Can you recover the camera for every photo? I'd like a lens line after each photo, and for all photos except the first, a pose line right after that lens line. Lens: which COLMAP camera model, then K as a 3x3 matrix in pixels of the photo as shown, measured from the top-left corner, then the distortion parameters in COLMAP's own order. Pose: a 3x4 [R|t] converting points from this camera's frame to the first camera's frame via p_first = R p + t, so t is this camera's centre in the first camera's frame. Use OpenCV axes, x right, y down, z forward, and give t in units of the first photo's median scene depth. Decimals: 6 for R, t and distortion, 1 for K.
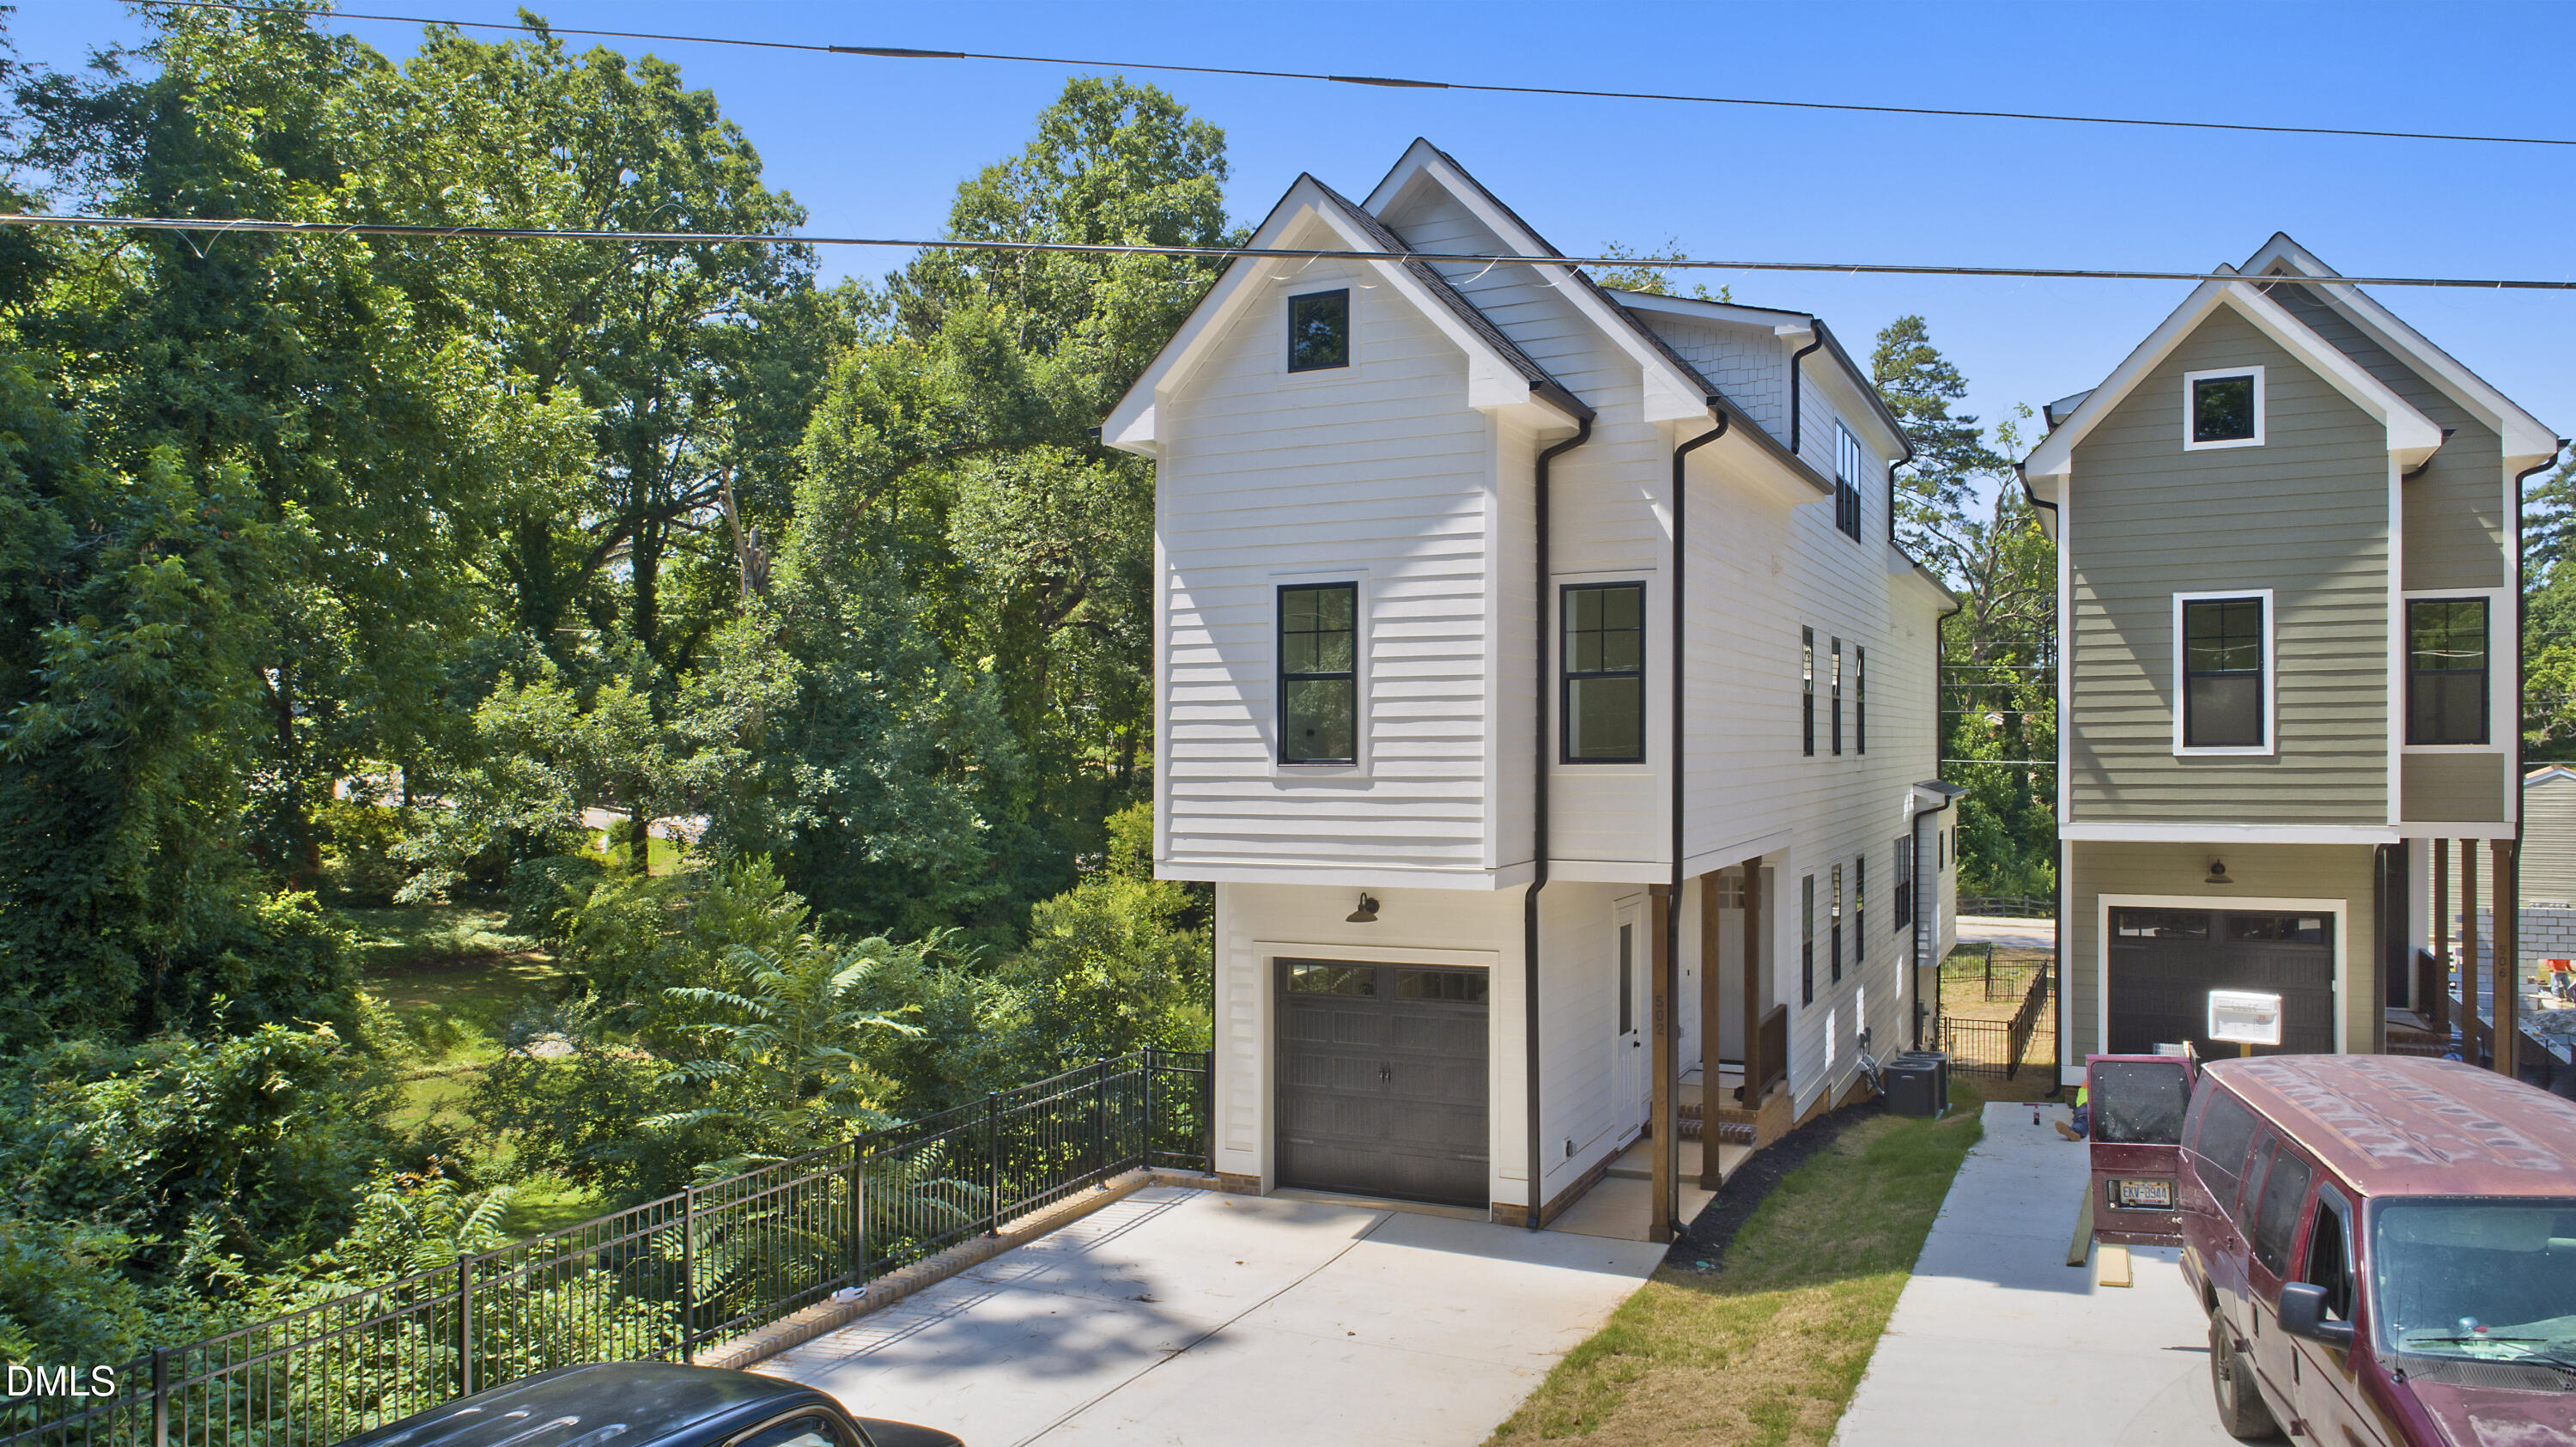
lens RADIAL K [[1749.8, 0, 1317.2], [0, 1749.8, 722.0], [0, 0, 1]] dist [-0.004670, 0.001792]
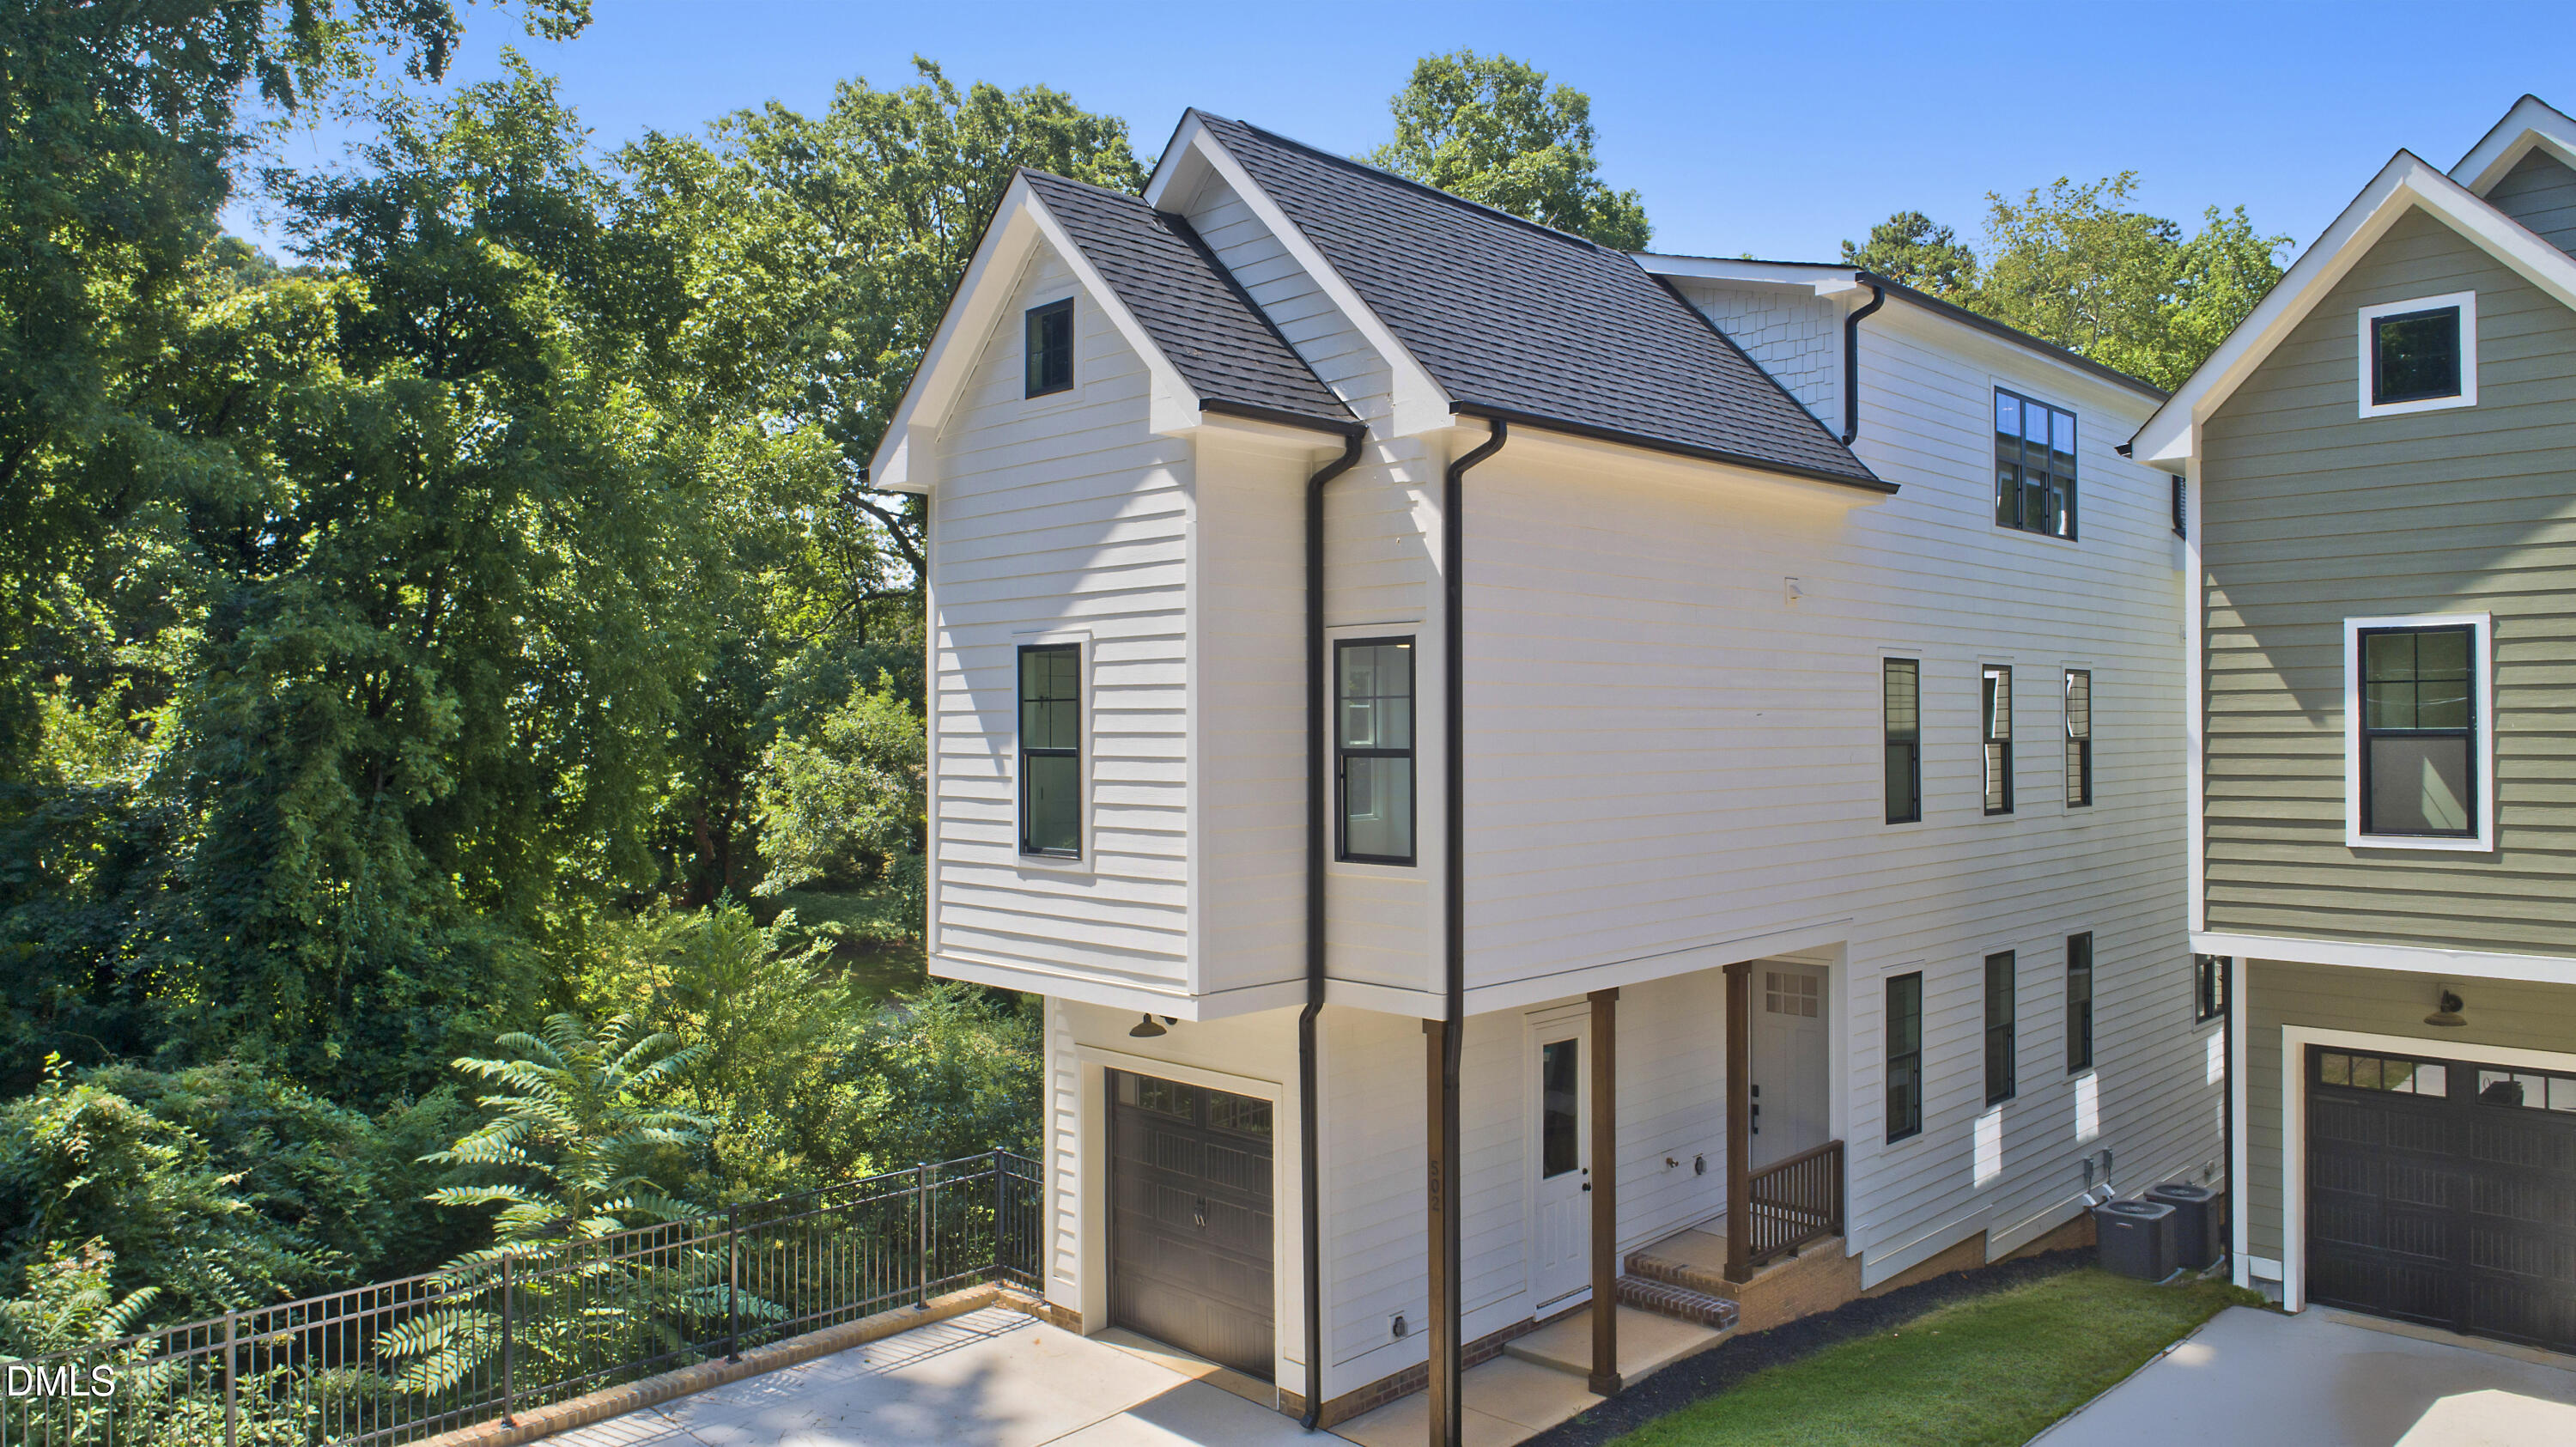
lens RADIAL K [[1745.8, 0, 1308.7], [0, 1745.8, 694.3], [0, 0, 1]] dist [-0.008378, 0.000215]
pose [[0.944928, -0.002950, -0.327266, 0.317988], [0.002366, 0.999995, -0.002183, -0.041607], [0.327271, 0.001289, 0.944930, 0.187112]]
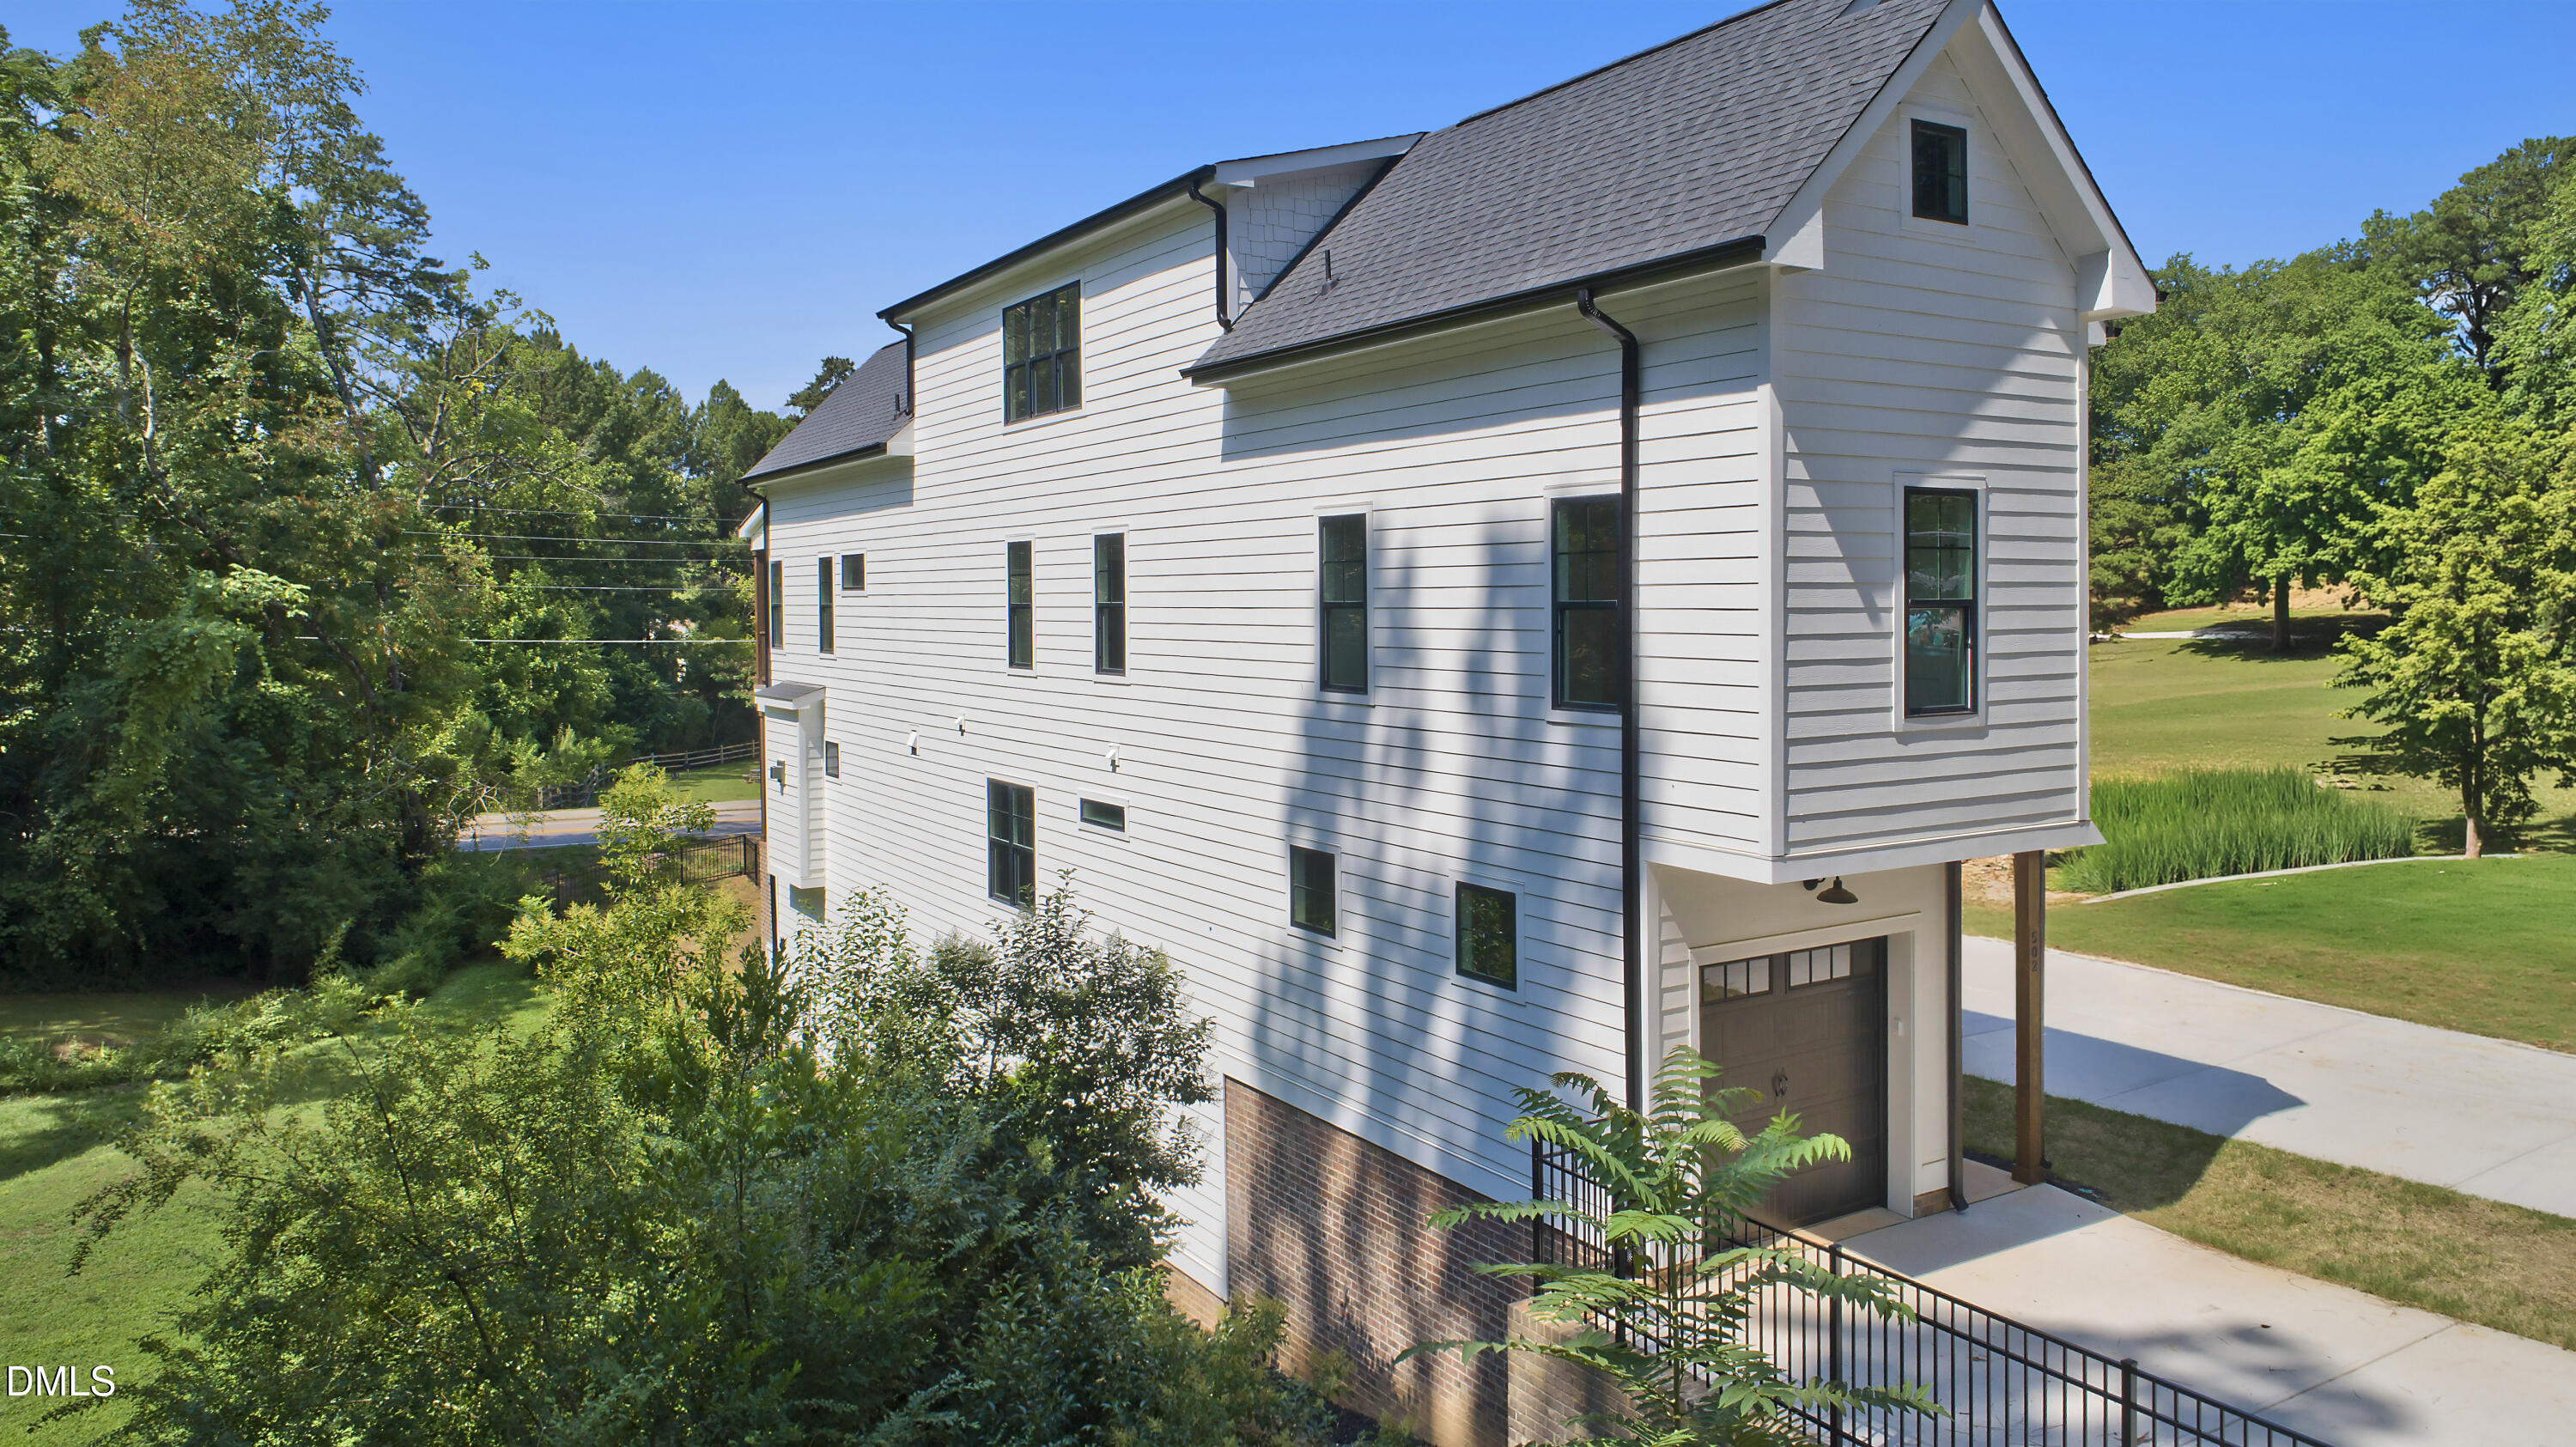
lens RADIAL K [[1716.0, 0, 1293.7], [0, 1716.0, 640.5], [0, 0, 1]] dist [-0.009883, 0.001102]
pose [[0.545577, -0.013398, 0.837954, -0.650212], [0.009644, 0.999906, 0.009708, -0.014925], [-0.838005, 0.002785, 0.545655, 0.649076]]
